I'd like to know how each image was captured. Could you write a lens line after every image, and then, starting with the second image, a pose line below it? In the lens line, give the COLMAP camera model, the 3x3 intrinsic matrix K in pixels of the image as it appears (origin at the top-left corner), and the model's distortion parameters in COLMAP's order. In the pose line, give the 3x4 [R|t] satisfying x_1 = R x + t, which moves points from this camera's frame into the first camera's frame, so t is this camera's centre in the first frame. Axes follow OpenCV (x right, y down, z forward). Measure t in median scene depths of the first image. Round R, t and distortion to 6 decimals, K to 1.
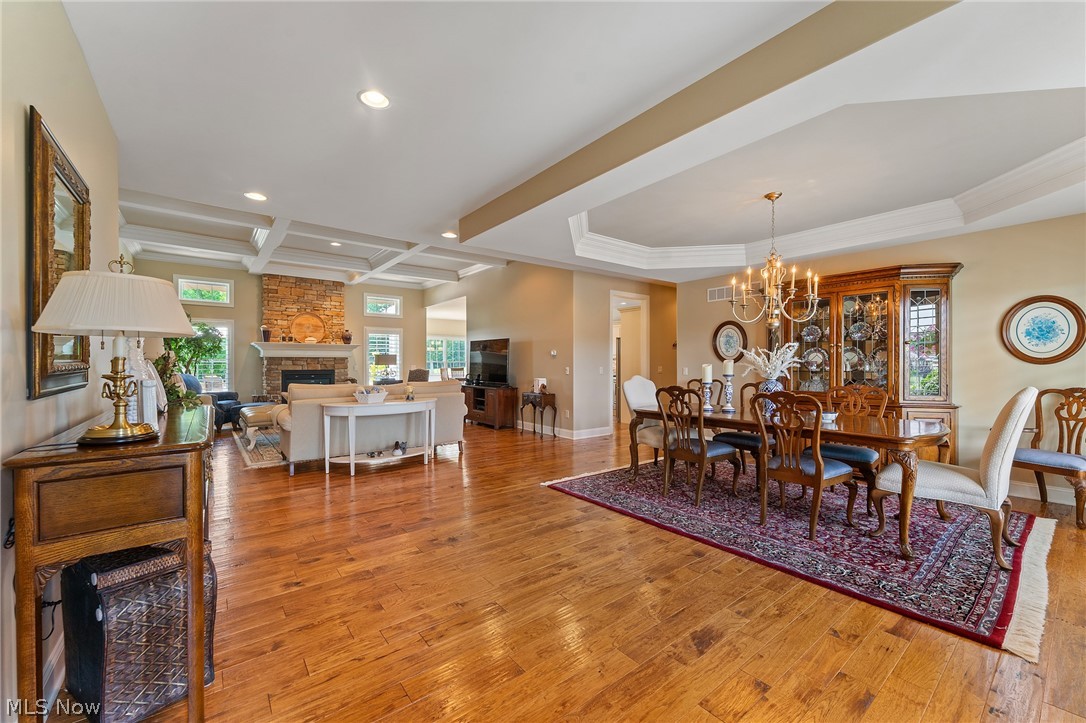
lens RADIAL K [[430.1, 0, 543.0], [0, 430.1, 361.5], [0, 0, 1]] dist [0.001151, -0.000029]
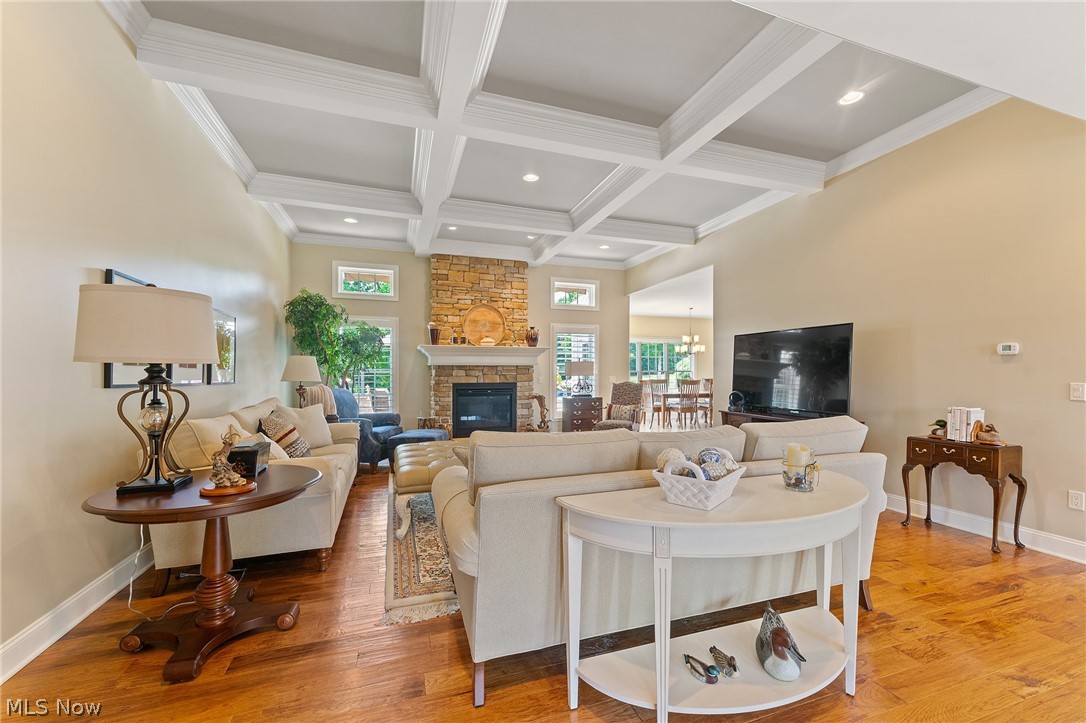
lens RADIAL K [[430.1, 0, 543.0], [0, 430.1, 361.5], [0, 0, 1]] dist [0.001151, -0.000029]
pose [[0.943355, -0.010500, -0.331620, -0.217243], [0.002640, 0.999705, -0.024143, 0.001525], [0.331776, 0.021900, 0.943104, 0.356803]]
